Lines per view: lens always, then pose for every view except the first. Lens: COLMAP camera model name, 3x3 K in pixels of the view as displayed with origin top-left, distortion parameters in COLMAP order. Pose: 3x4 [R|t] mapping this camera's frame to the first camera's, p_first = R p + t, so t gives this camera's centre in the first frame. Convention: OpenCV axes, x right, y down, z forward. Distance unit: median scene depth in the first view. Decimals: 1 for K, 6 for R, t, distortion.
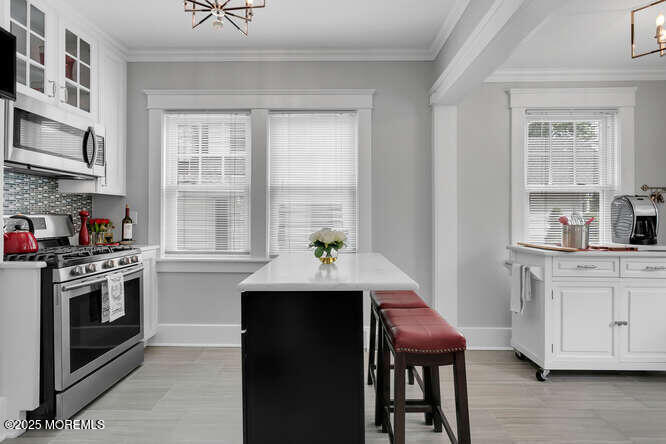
lens RADIAL K [[330.0, 0, 320.7], [0, 330.0, 214.5], [0, 0, 1]] dist [-0.000501, 0.000329]
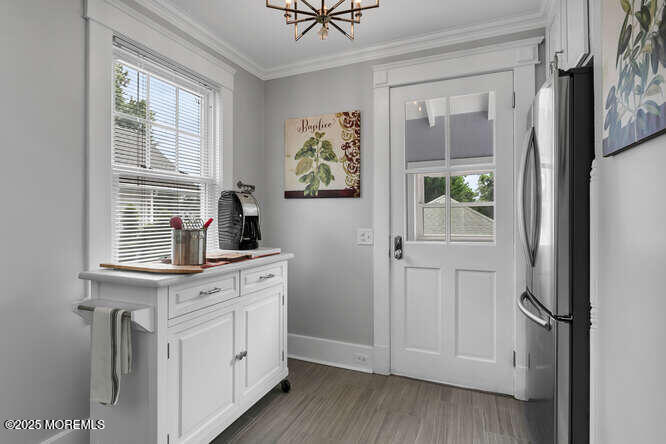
lens RADIAL K [[330.0, 0, 320.7], [0, 330.0, 214.5], [0, 0, 1]] dist [-0.000501, 0.000329]
pose [[0.358828, -0.000271, 0.933404, 0.238439], [-0.009166, 0.999951, 0.003814, -0.004550], [-0.933359, -0.009924, 0.358808, 0.512217]]
